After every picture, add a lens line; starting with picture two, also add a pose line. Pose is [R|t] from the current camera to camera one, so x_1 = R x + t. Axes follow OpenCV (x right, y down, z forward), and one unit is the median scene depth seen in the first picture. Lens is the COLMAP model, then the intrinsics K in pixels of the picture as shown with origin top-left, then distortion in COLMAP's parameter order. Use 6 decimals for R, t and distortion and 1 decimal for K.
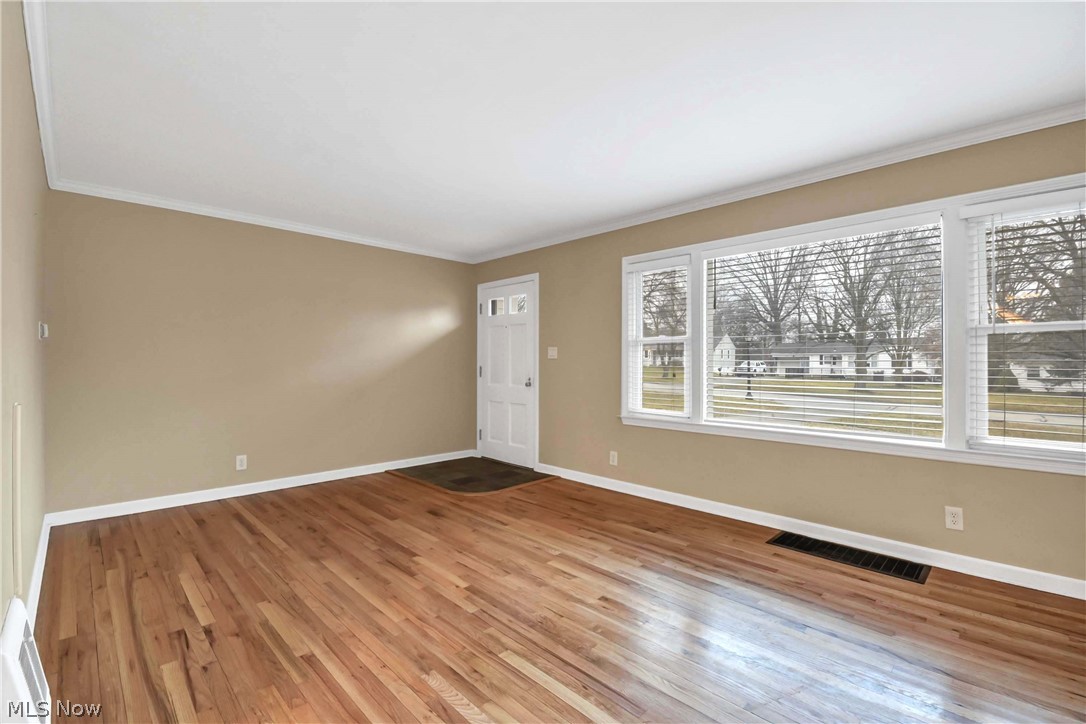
lens RADIAL K [[473.7, 0, 554.2], [0, 473.7, 360.1], [0, 0, 1]] dist [-0.000497, -0.009506]
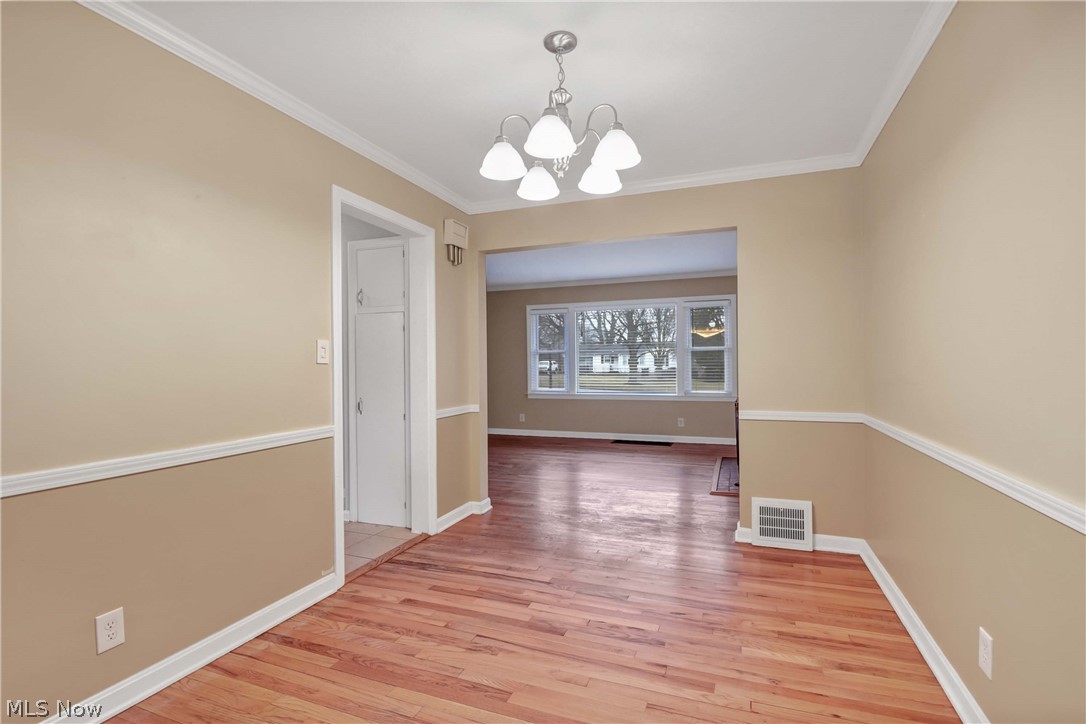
lens RADIAL K [[483.7, 0, 538.9], [0, 483.7, 373.3], [0, 0, 1]] dist [0.000340, -0.009876]
pose [[0.926019, -0.021547, 0.376861, -0.611470], [0.012692, 0.999582, 0.025964, -0.001813], [-0.377263, -0.019261, 0.925906, -0.827624]]
